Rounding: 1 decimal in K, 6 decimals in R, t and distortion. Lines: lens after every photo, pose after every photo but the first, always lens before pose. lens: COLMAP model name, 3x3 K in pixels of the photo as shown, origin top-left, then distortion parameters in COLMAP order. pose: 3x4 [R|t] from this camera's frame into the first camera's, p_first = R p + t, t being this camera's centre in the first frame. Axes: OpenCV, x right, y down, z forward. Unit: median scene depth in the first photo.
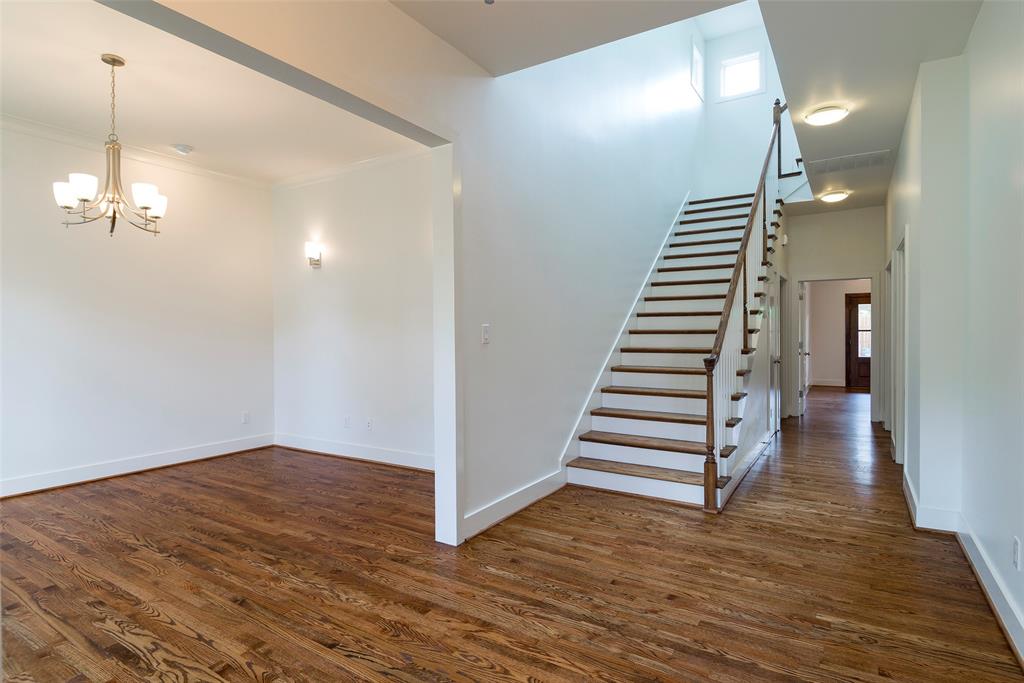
lens RADIAL K [[544.3, 0, 505.8], [0, 544.3, 338.4], [0, 0, 1]] dist [0.013751, -0.018100]
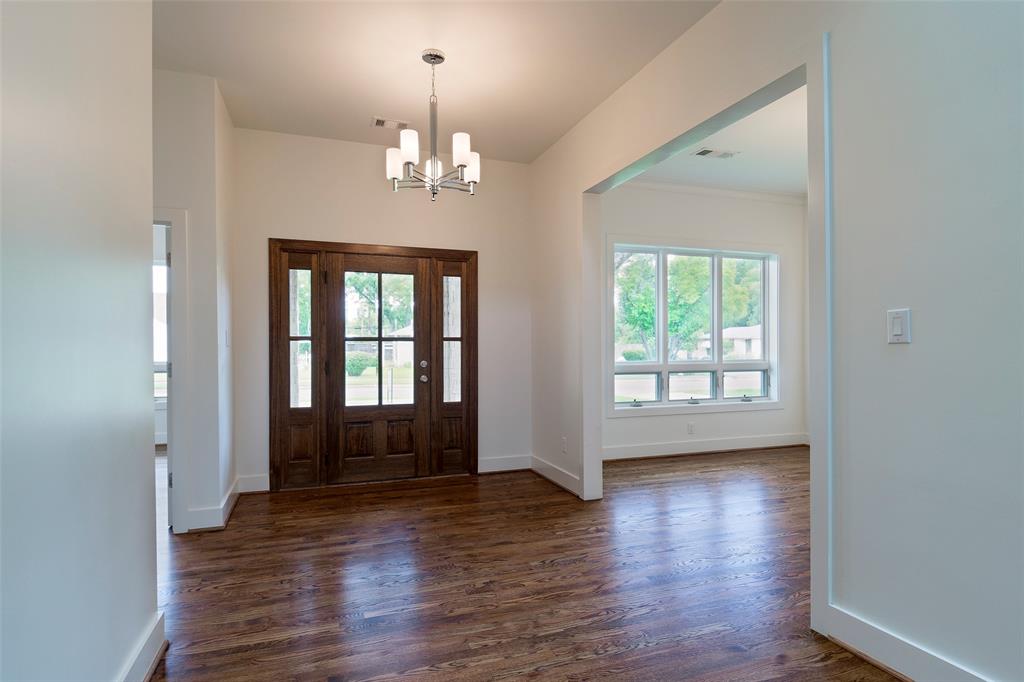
lens RADIAL K [[544.3, 0, 504.3], [0, 544.3, 345.5], [0, 0, 1]] dist [0.013751, -0.018100]
pose [[-0.623352, -0.000034, -0.781942, 0.723563], [-0.007772, 0.999951, 0.006152, 0.012486], [0.781903, 0.009912, -0.623321, 1.149889]]
